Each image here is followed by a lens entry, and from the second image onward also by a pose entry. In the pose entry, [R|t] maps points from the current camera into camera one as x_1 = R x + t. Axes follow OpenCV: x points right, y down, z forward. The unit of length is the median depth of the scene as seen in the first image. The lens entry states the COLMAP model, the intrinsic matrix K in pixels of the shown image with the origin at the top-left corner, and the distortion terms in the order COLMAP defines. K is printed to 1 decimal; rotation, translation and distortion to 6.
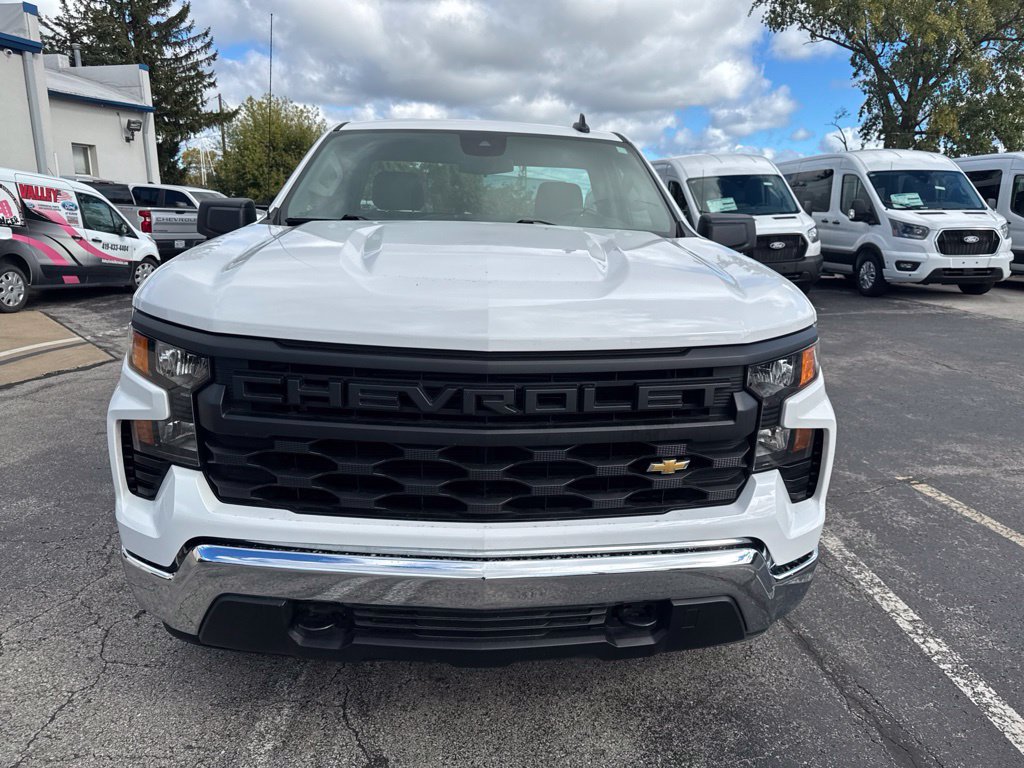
lens RADIAL K [[727.6, 0, 518.1], [0, 727.6, 391.2], [0, 0, 1]] dist [0.028094, -0.031069]
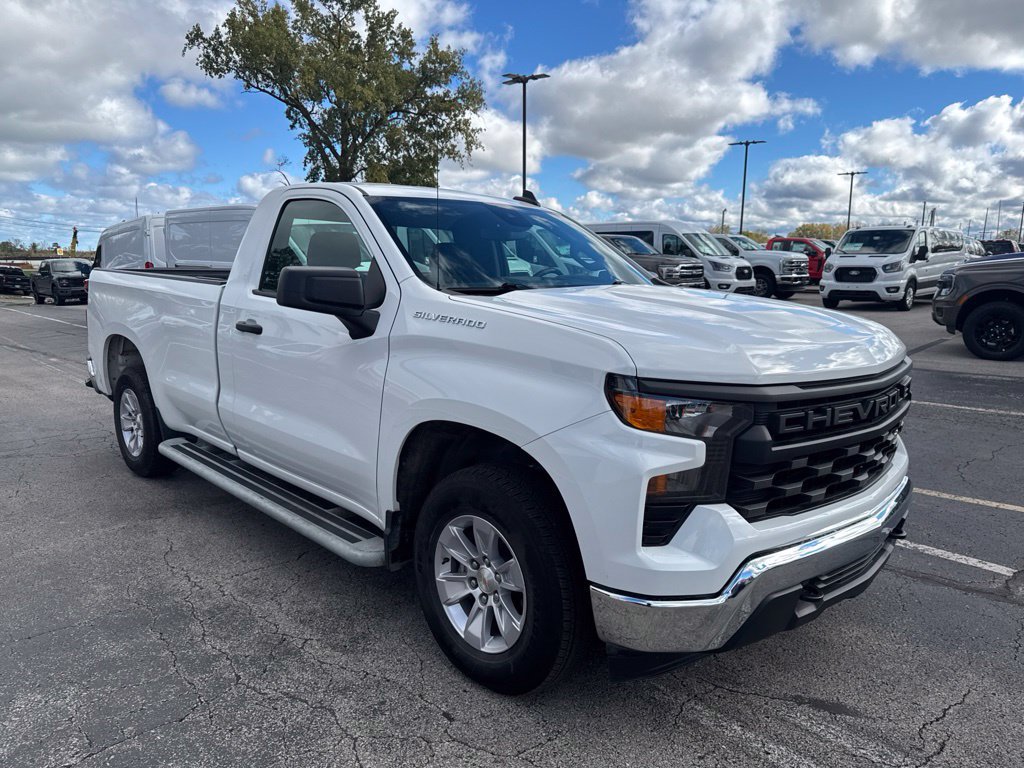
lens RADIAL K [[727.6, 0, 511.0], [0, 727.6, 384.0], [0, 0, 1]] dist [0.028094, -0.031069]
pose [[0.767719, -0.122544, 0.628960, -0.792388], [0.161517, 0.986858, -0.004875, -0.074397], [-0.620097, 0.105330, 0.777422, 0.145183]]
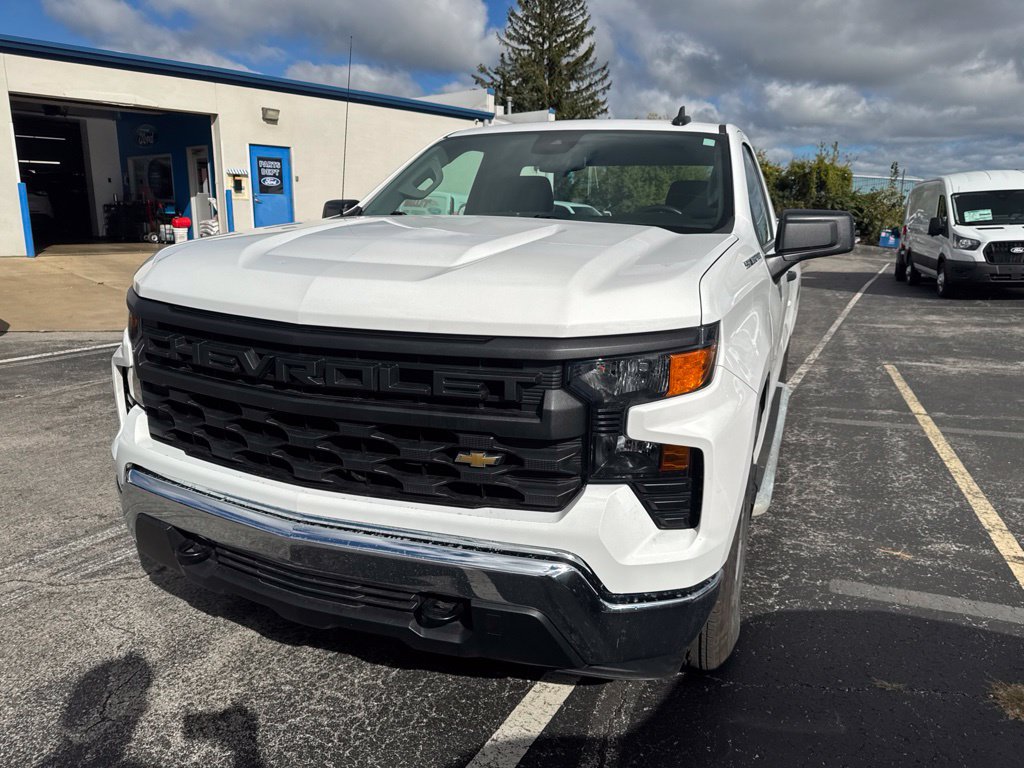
lens RADIAL K [[727.6, 0, 565.0], [0, 727.6, 347.3], [0, 0, 1]] dist [0.028094, -0.031069]
pose [[0.904205, 0.070408, -0.421256, 0.373274], [-0.101206, 0.993548, -0.051174, -0.002360], [0.414935, 0.088905, 0.905497, 0.093968]]
